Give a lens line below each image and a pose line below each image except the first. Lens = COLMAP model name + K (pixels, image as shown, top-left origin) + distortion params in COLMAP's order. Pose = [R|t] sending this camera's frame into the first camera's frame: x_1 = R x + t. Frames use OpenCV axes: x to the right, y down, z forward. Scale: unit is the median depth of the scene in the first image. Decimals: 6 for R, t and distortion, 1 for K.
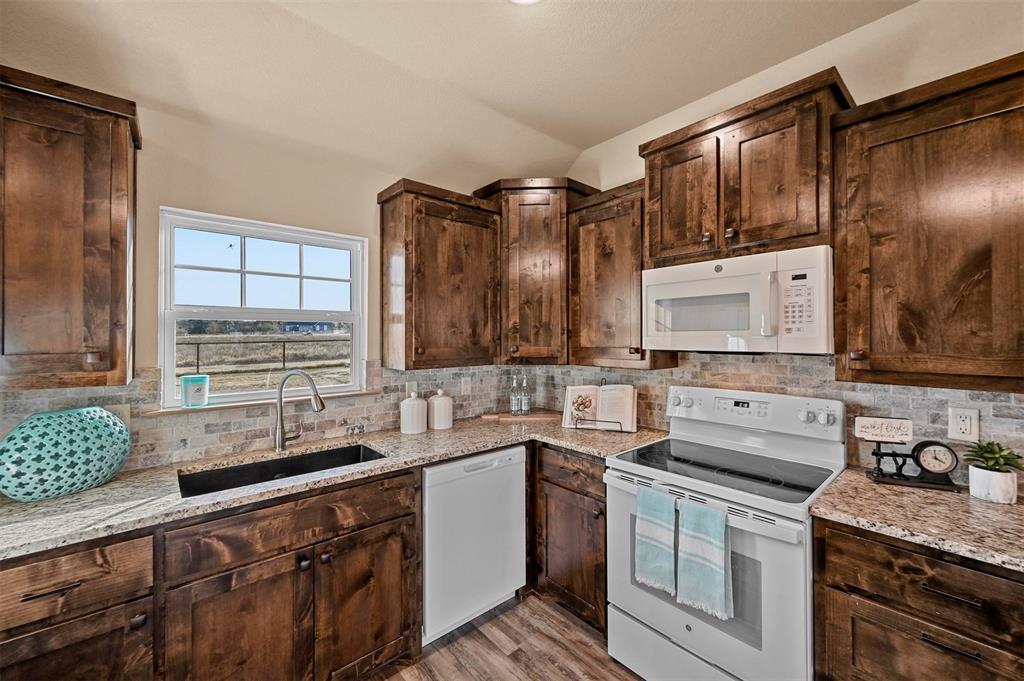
lens RADIAL K [[407.4, 0, 521.2], [0, 407.4, 334.9], [0, 0, 1]] dist [-0.000065, -0.000029]
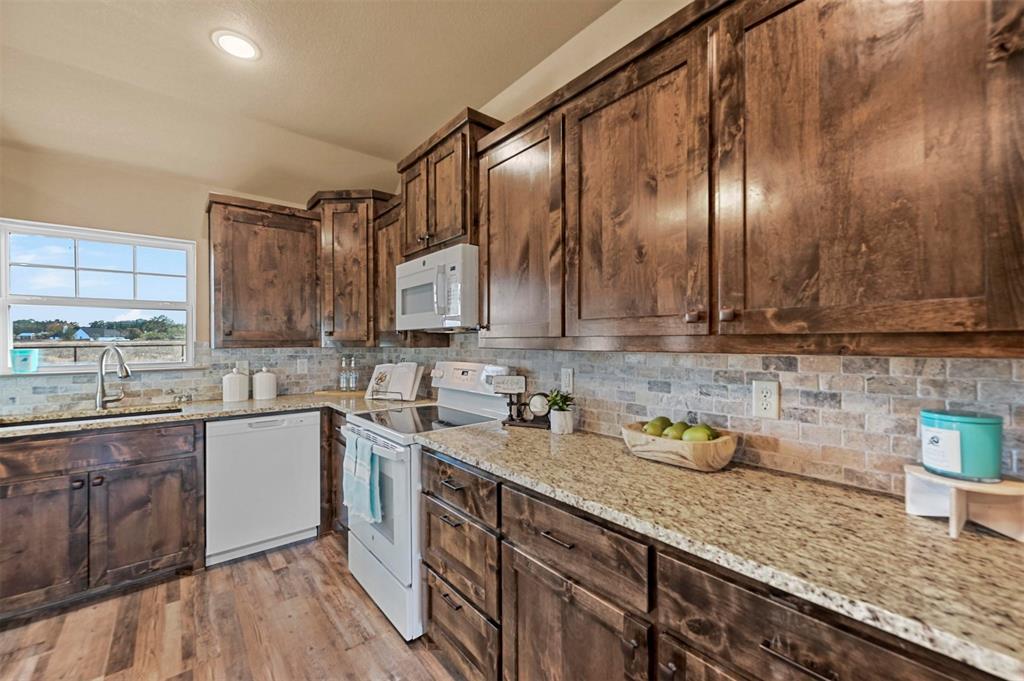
lens RADIAL K [[407.4, 0, 522.7], [0, 407.4, 342.5], [0, 0, 1]] dist [-0.000065, -0.000029]
pose [[0.999853, -0.001914, -0.017059, 1.004654], [0.002046, 0.999968, 0.007749, 0.091945], [0.017044, -0.007782, 0.999824, -0.325230]]
